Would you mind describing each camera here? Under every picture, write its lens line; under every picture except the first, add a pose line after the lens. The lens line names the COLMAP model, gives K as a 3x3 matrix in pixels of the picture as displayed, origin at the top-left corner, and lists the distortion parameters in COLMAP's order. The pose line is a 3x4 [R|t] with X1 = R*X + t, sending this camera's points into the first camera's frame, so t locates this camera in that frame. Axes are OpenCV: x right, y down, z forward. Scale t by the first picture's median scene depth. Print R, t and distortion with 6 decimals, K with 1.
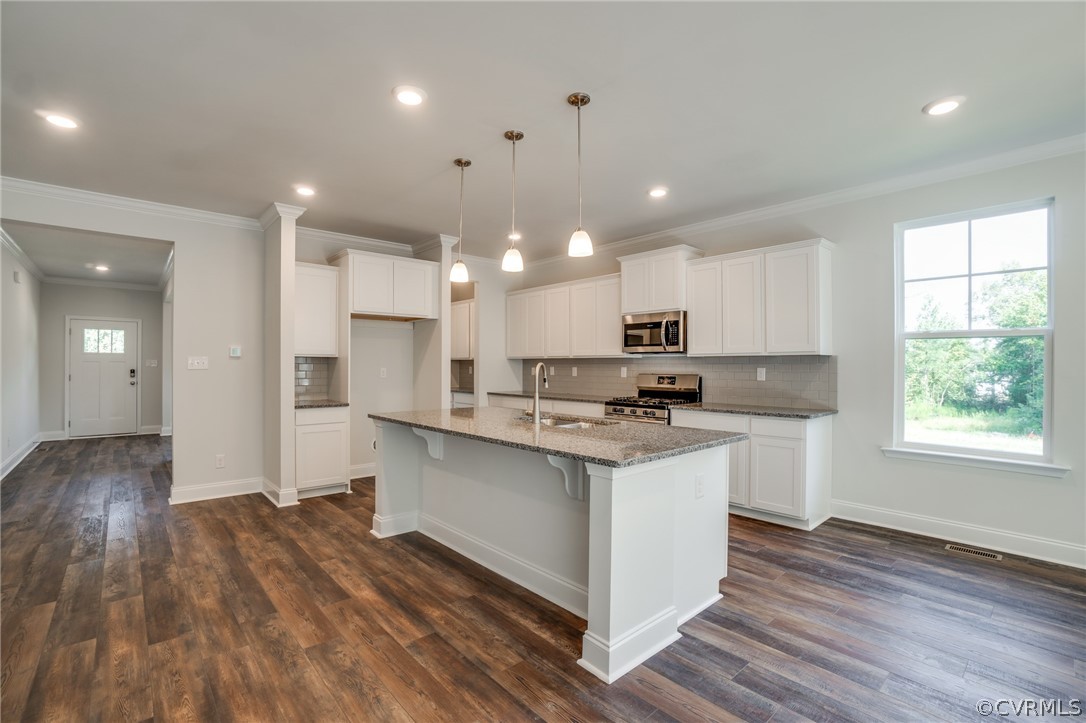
lens RADIAL K [[491.4, 0, 538.2], [0, 491.4, 370.1], [0, 0, 1]] dist [-0.039934, 0.000233]
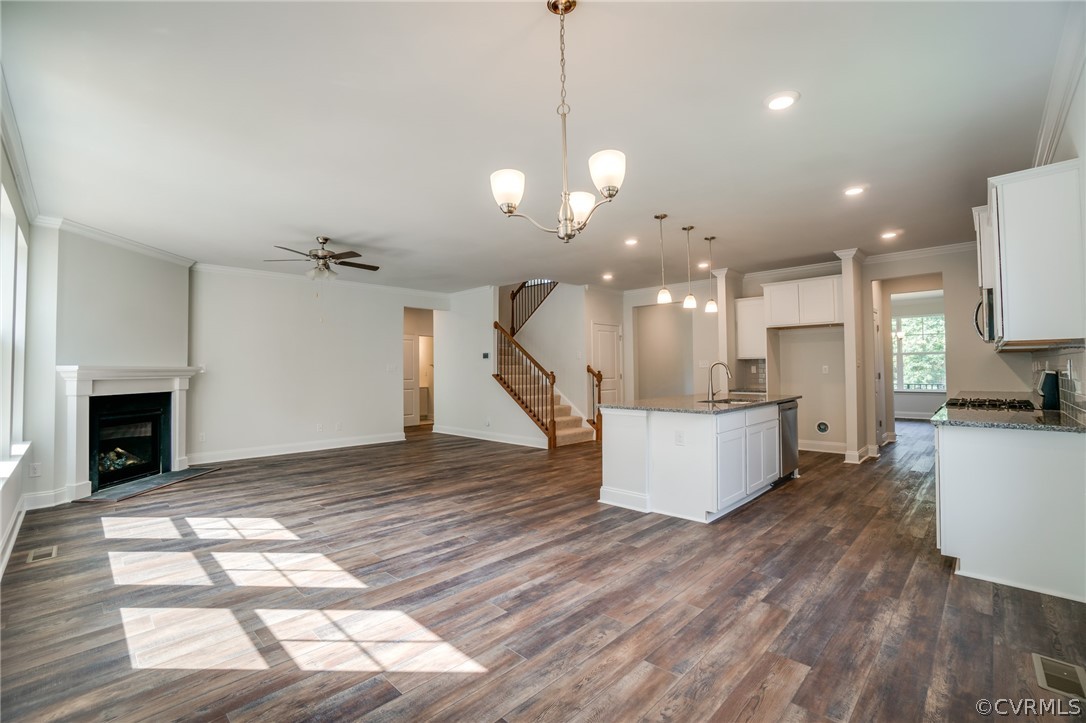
lens RADIAL K [[474.2, 0, 526.9], [0, 474.2, 351.8], [0, 0, 1]] dist [-0.045300, 0.000686]
pose [[0.048397, -0.040127, -0.998022, 0.999854], [0.000678, 0.999194, -0.040141, 0.008343], [0.998828, 0.001266, 0.048386, 0.224247]]
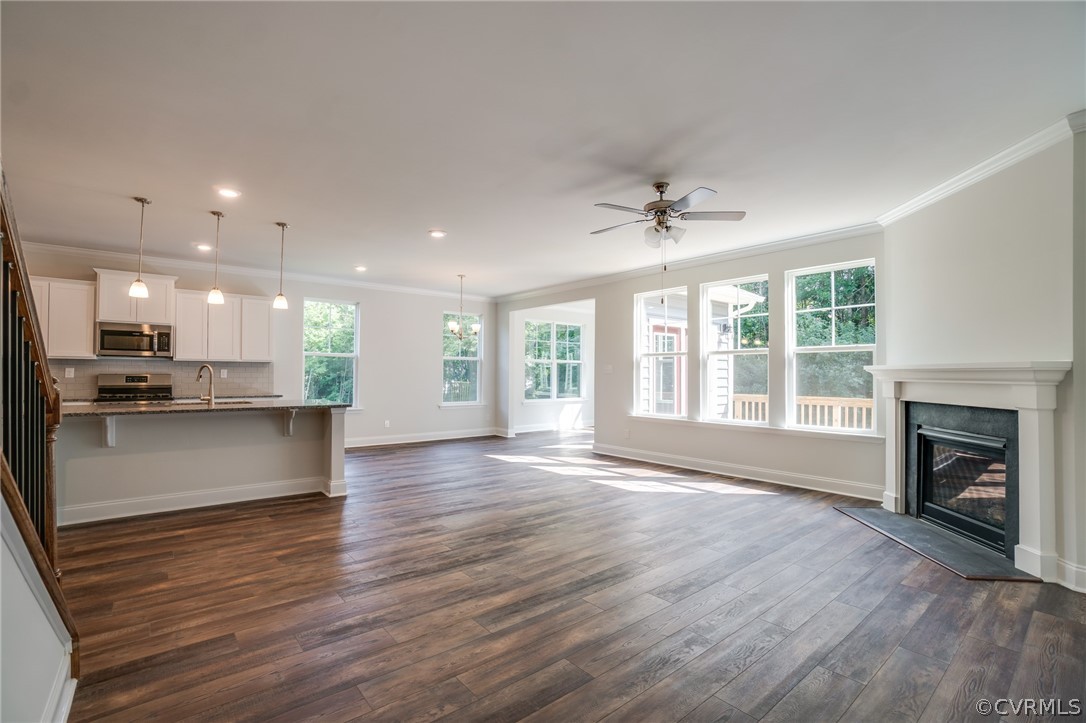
lens RADIAL K [[484.3, 0, 535.1], [0, 484.3, 364.8], [0, 0, 1]] dist [-0.064621, 0.022676]
pose [[0.035872, 0.016653, 0.999218, -0.943981], [0.004350, 0.999849, -0.016820, 0.010484], [-0.999347, 0.004950, 0.035794, -0.022715]]
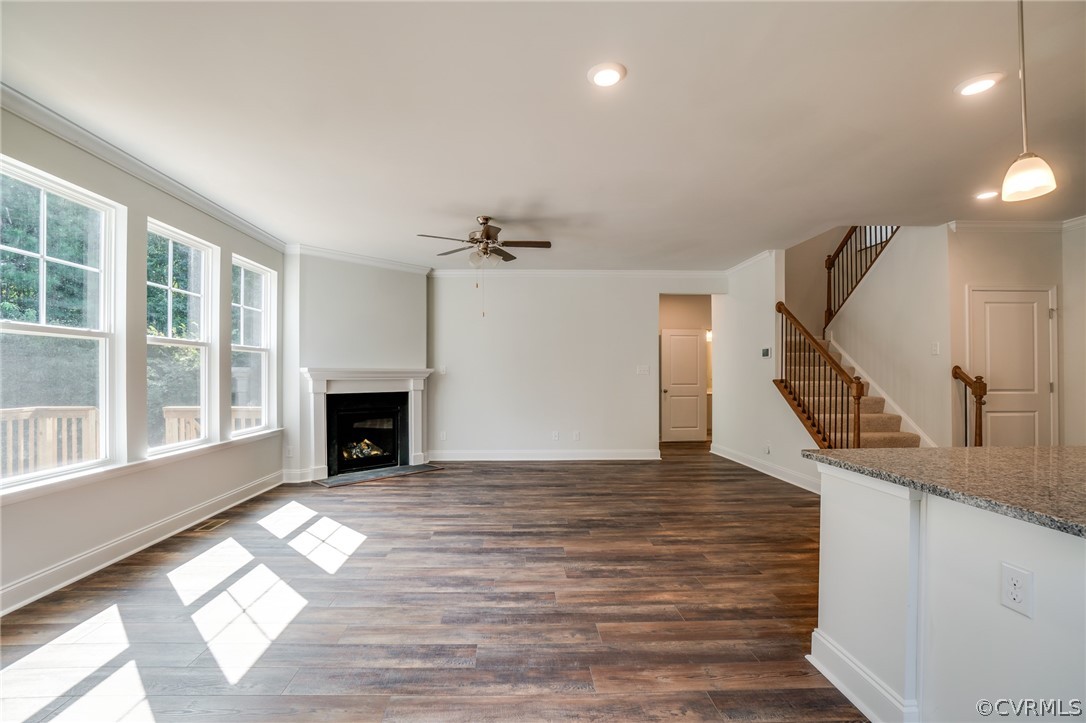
lens RADIAL K [[485.1, 0, 522.1], [0, 485.1, 369.3], [0, 0, 1]] dist [-0.065549, 0.023564]
pose [[-0.652144, -0.007962, -0.758054, 0.561525], [-0.006701, 0.999966, -0.004738, 0.005175], [0.758066, 0.001990, -0.652175, 0.493319]]
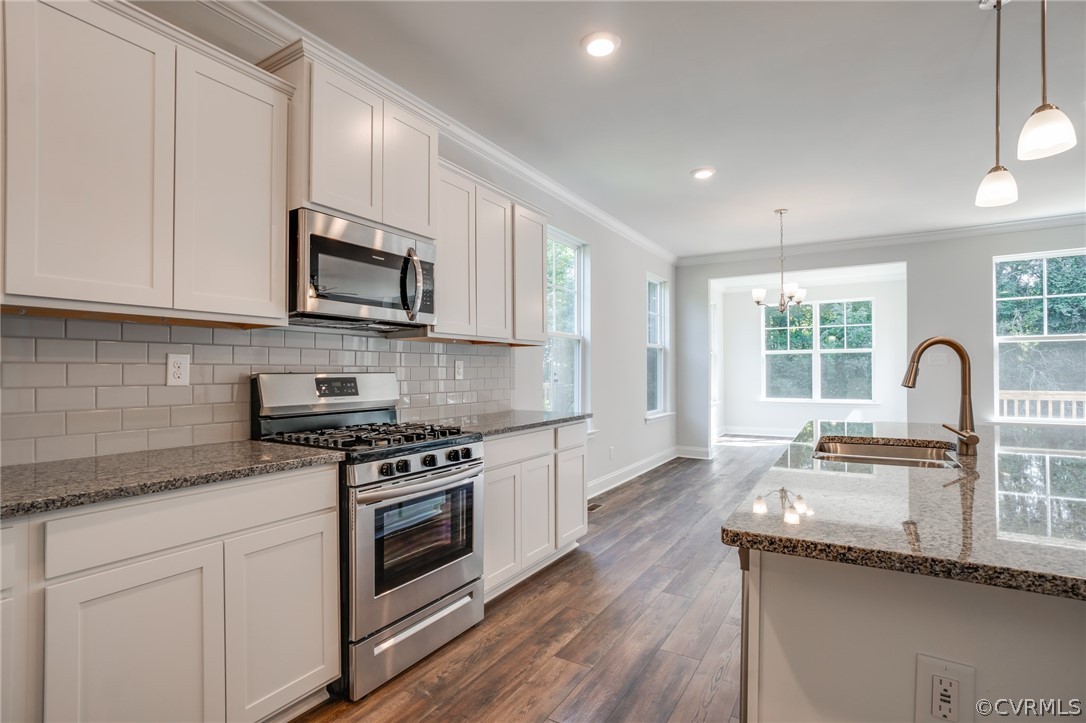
lens RADIAL K [[526.5, 0, 535.3], [0, 526.5, 369.5], [0, 0, 1]] dist [-0.029324, 0.000201]
pose [[-0.283584, 0.002528, 0.958944, -0.263540], [0.013992, 0.999901, 0.001502, 0.008071], [-0.958845, 0.013844, -0.283592, 1.061550]]
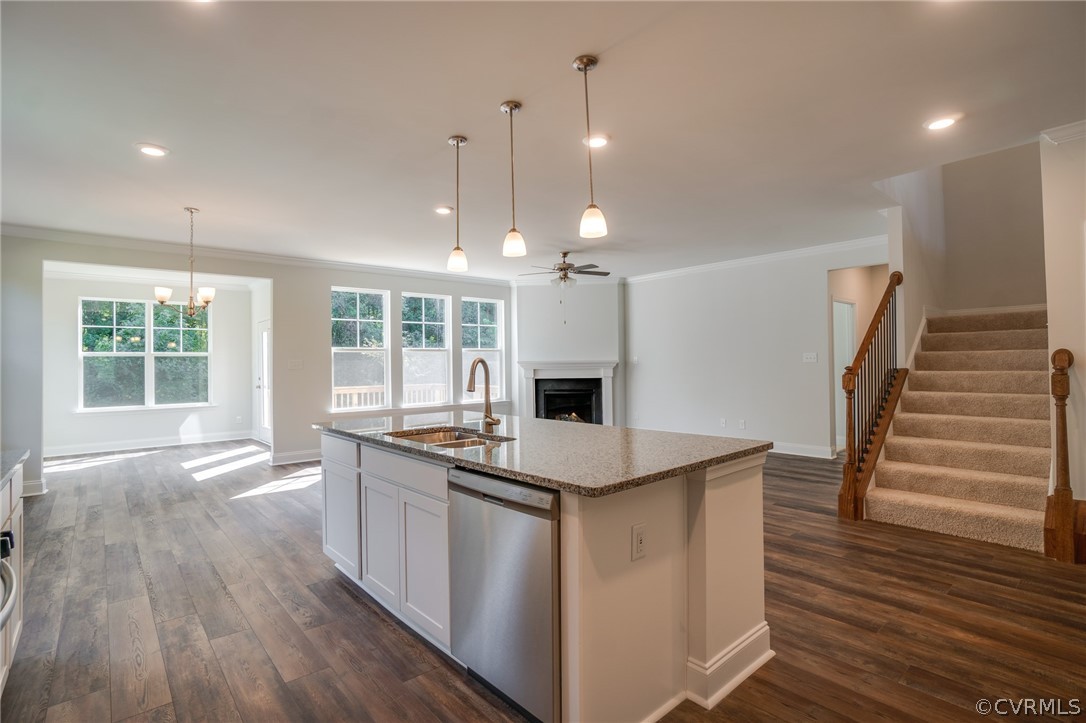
lens RADIAL K [[518.7, 0, 534.6], [0, 518.7, 357.9], [0, 0, 1]] dist [-0.049633, 0.017266]
pose [[-0.999825, 0.012308, 0.014074, -0.064023], [0.012279, 0.999922, -0.002146, -0.008119], [-0.014099, -0.001973, -0.999899, 1.248161]]
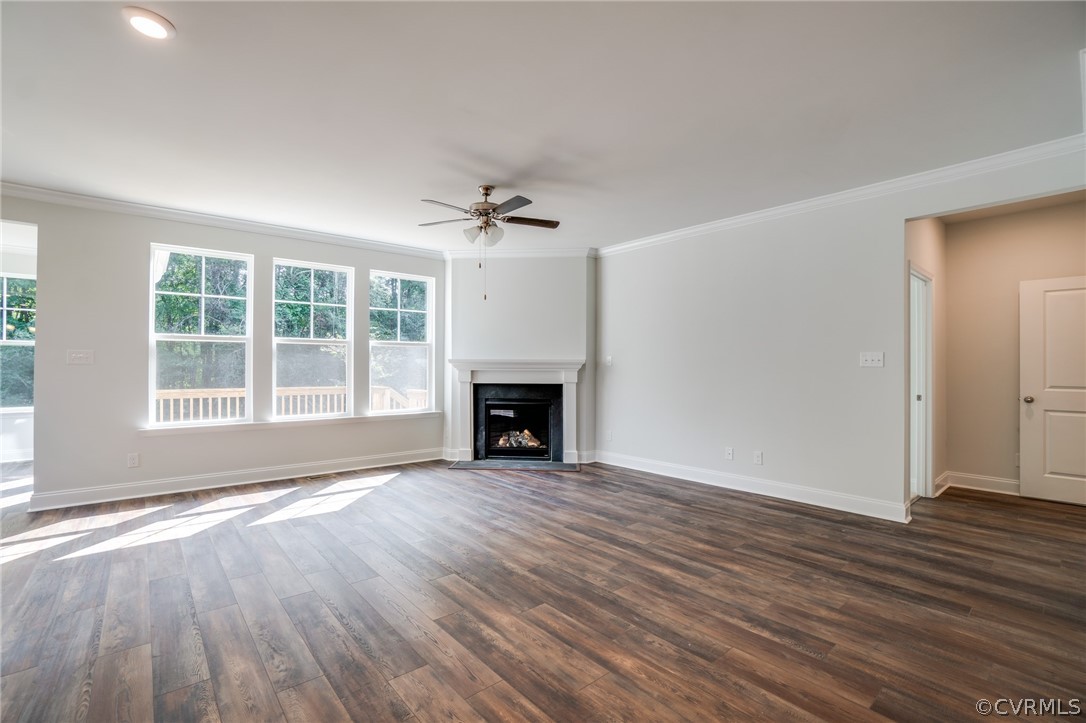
lens RADIAL K [[484.3, 0, 535.1], [0, 484.3, 364.8], [0, 0, 1]] dist [-0.064621, 0.022676]
pose [[-0.999701, -0.004458, 0.024059, -0.239832], [-0.004273, 0.999961, 0.007767, 0.003004], [-0.024093, 0.007661, -0.999680, 0.651369]]
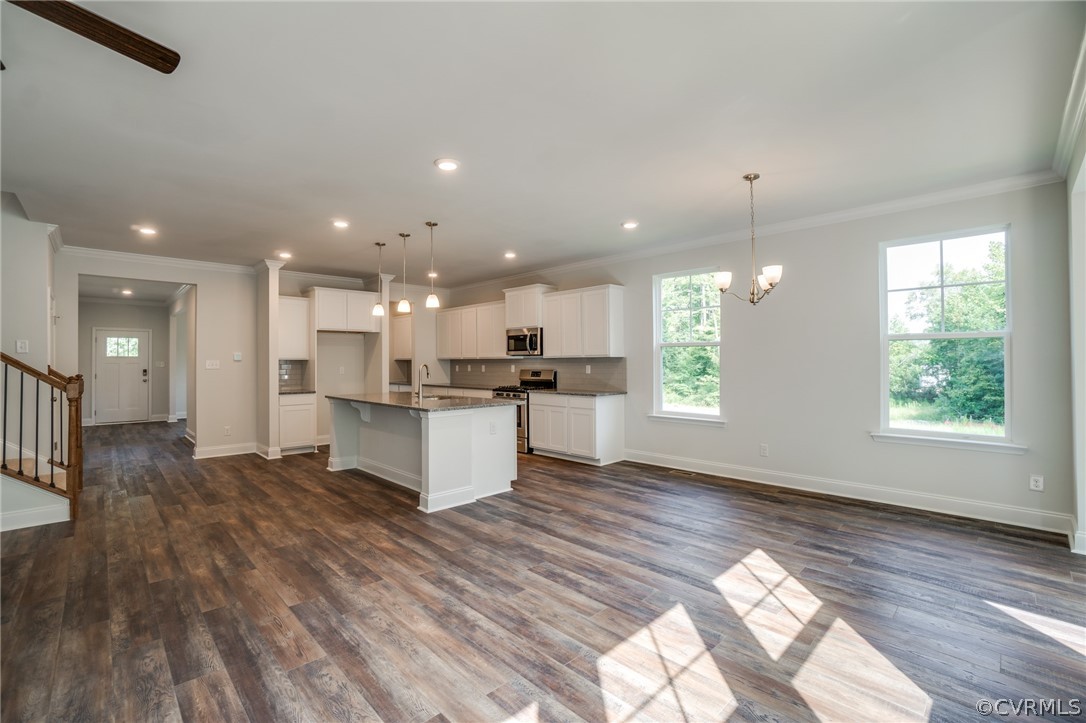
lens RADIAL K [[484.3, 0, 535.1], [0, 484.3, 364.8], [0, 0, 1]] dist [-0.064621, 0.022676]
pose [[0.999337, -0.007588, 0.035615, 0.229130], [0.007759, 0.999959, -0.004670, 0.000639], [-0.035578, 0.004943, 0.999355, -0.478248]]
